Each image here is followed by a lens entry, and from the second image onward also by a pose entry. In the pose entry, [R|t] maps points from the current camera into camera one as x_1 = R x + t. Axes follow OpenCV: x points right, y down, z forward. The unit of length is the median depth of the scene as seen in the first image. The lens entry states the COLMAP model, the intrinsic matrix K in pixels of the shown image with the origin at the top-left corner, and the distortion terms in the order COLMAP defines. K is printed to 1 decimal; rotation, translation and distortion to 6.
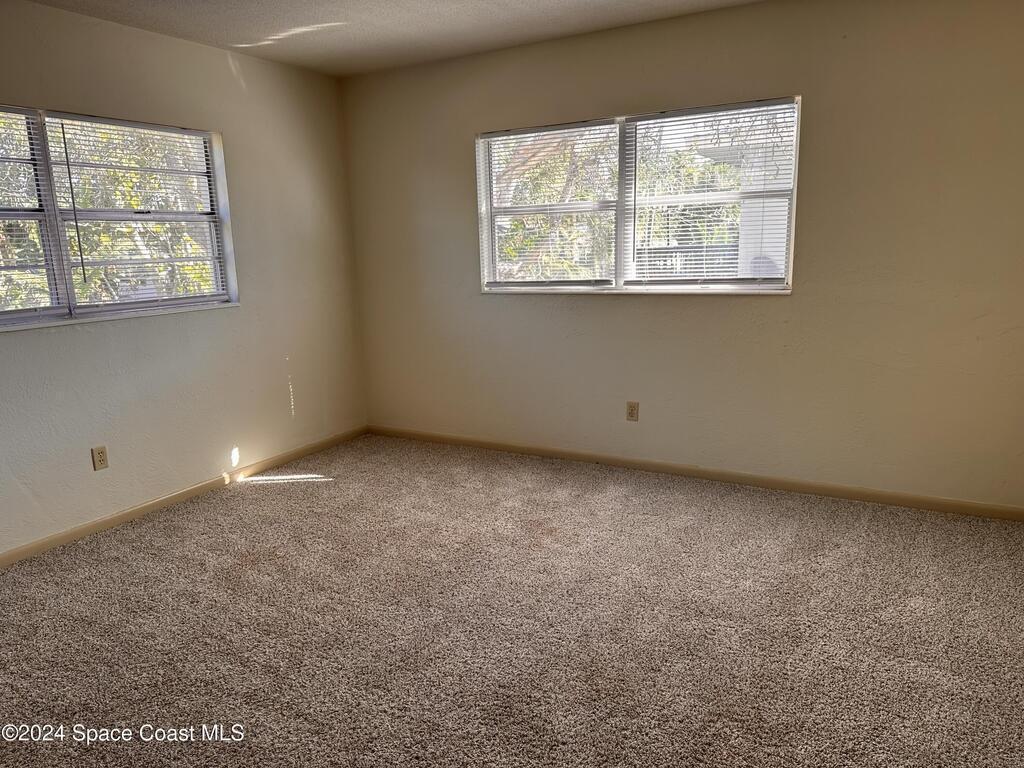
lens RADIAL K [[717.5, 0, 512.0], [0, 717.5, 384.0], [0, 0, 1]] dist [0.085364, -0.115241]
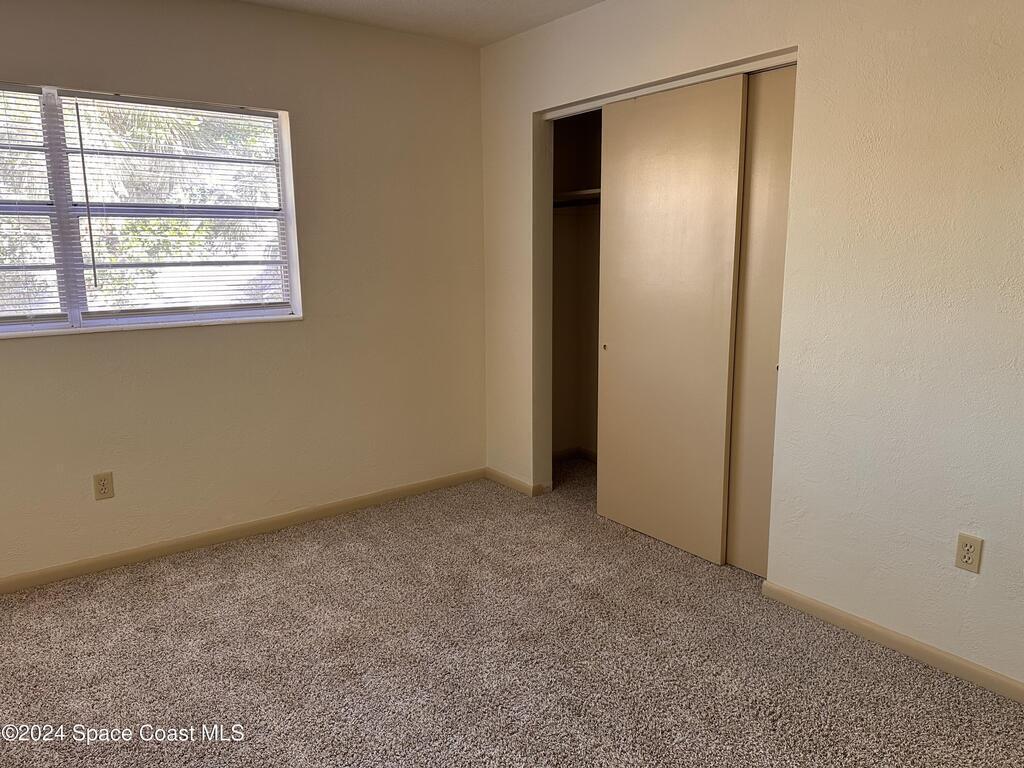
lens RADIAL K [[717.5, 0, 512.0], [0, 717.5, 384.0], [0, 0, 1]] dist [0.085364, -0.115241]
pose [[0.907525, 0.098129, -0.408374, 0.222596], [-0.098089, 0.994954, 0.021098, -0.086646], [0.408384, 0.020910, 0.912571, 0.389131]]
